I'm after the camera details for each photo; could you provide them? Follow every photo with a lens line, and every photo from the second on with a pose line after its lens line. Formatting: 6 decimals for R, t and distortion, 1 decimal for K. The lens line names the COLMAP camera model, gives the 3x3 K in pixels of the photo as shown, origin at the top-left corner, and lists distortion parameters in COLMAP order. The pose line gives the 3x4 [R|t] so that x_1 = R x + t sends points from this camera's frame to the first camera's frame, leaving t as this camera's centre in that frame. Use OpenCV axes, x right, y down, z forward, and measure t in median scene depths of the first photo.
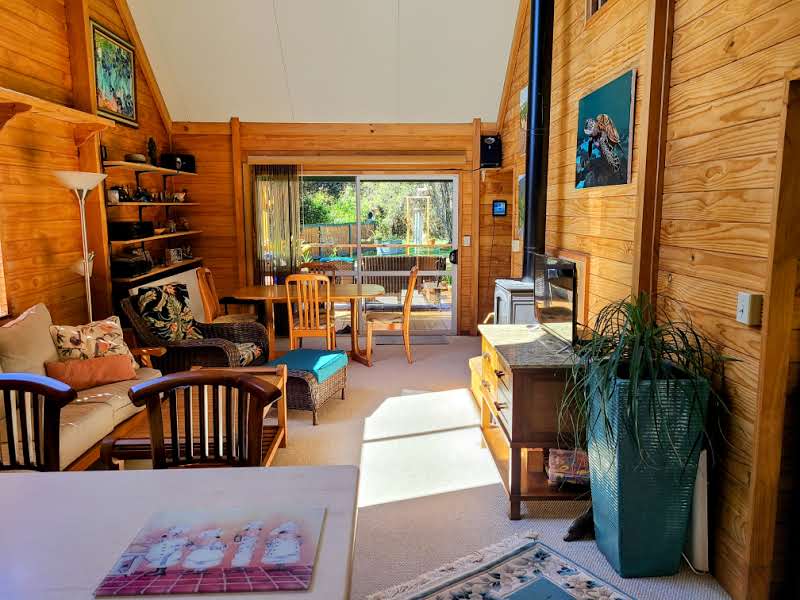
lens RADIAL K [[607.6, 0, 403.4], [0, 607.6, 305.2], [0, 0, 1]] dist [0.032180, -0.012808]
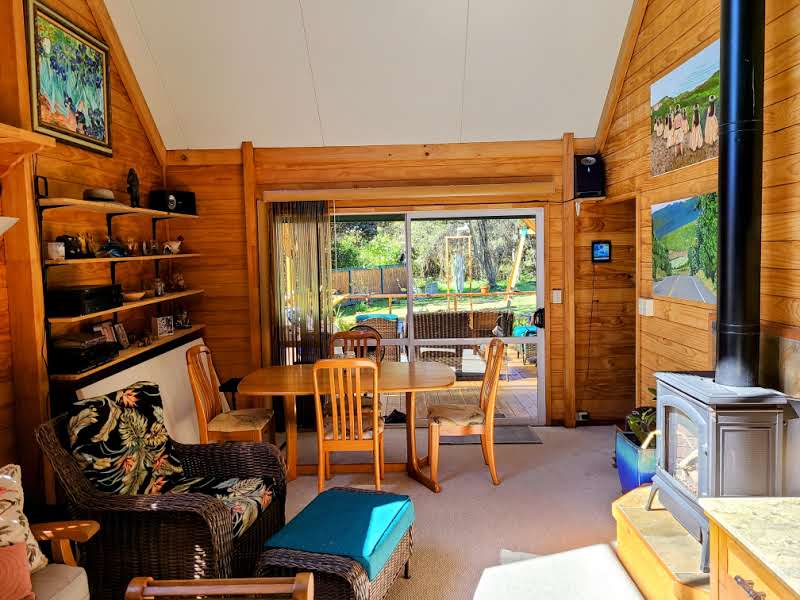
lens RADIAL K [[607.6, 0, 397.2], [0, 607.6, 293.5], [0, 0, 1]] dist [0.032180, -0.012808]
pose [[0.998392, -0.017566, -0.053898, -0.056654], [0.013092, 0.996524, -0.082268, -0.059541], [0.055156, 0.081430, 0.995152, 0.298264]]
